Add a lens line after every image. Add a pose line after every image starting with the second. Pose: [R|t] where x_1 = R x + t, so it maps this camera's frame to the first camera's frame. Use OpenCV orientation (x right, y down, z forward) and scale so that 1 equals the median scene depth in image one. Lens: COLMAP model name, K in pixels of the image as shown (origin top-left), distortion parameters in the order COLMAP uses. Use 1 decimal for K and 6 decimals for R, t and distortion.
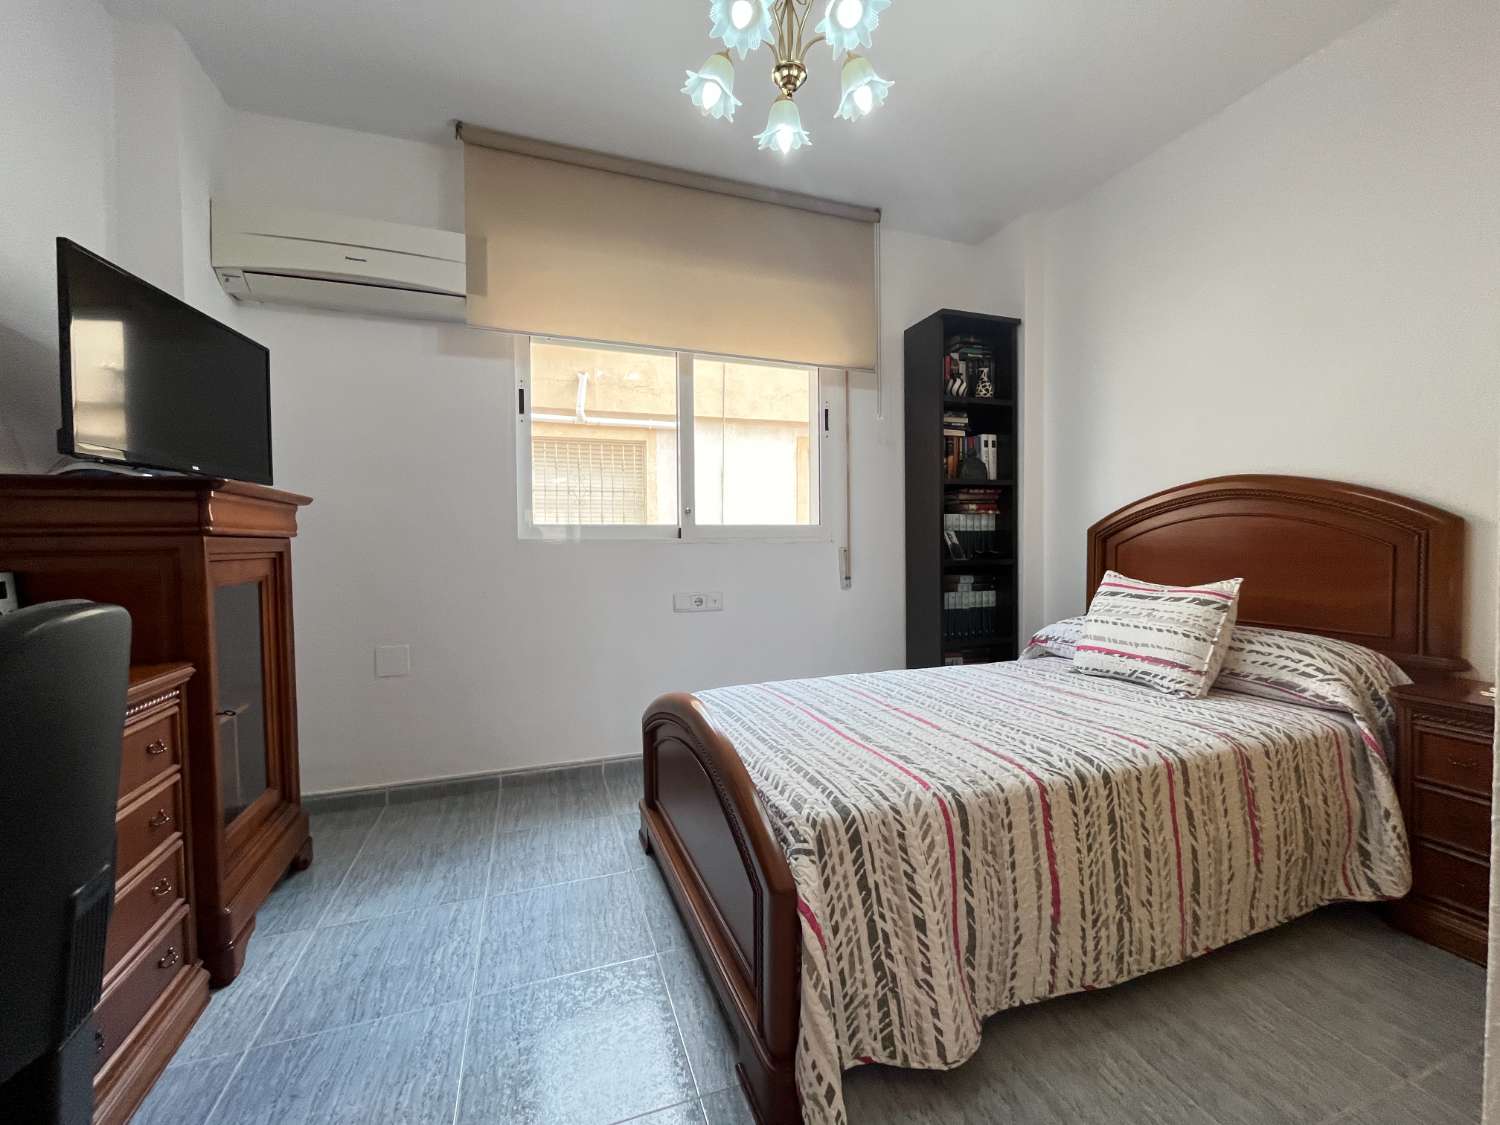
lens RADIAL K [[612.3, 0, 746.2], [0, 612.3, 561.9], [0, 0, 1]] dist [-0.002965, 0.000182]
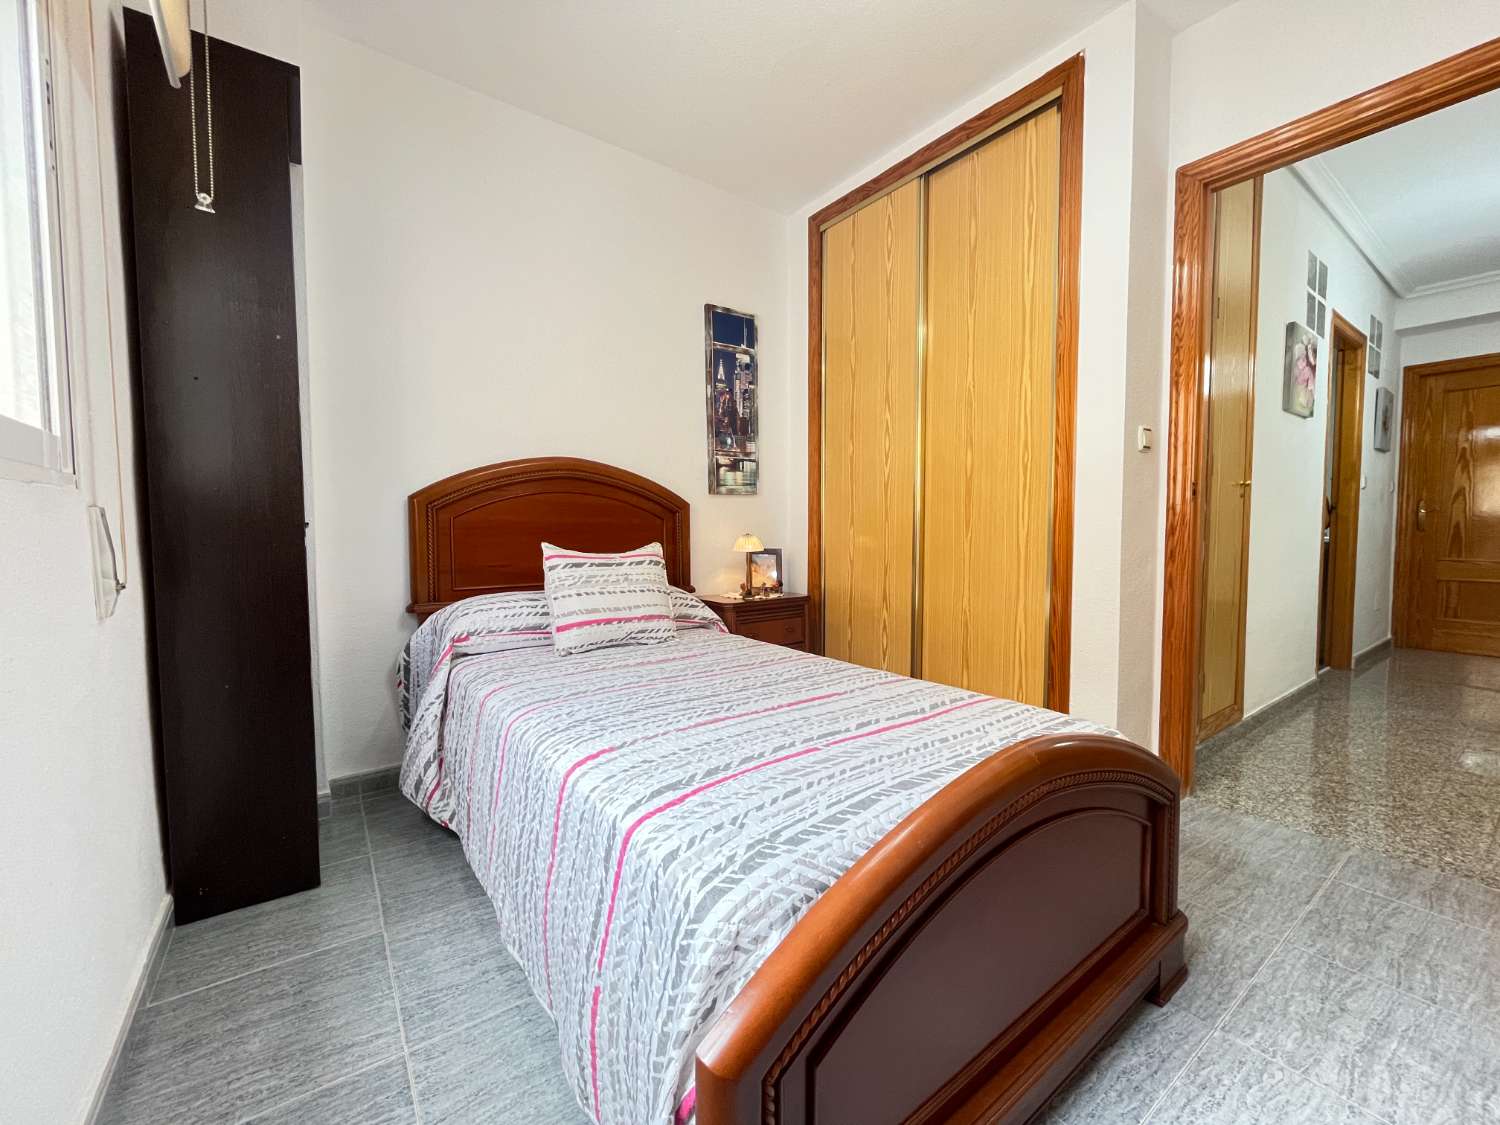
lens RADIAL K [[612.3, 0, 747.9], [0, 612.3, 561.2], [0, 0, 1]] dist [-0.002965, 0.000182]
pose [[-0.283988, -0.038272, 0.958064, -0.504164], [0.036161, 0.998065, 0.050589, 0.008171], [-0.958146, 0.049011, -0.282055, 1.258617]]
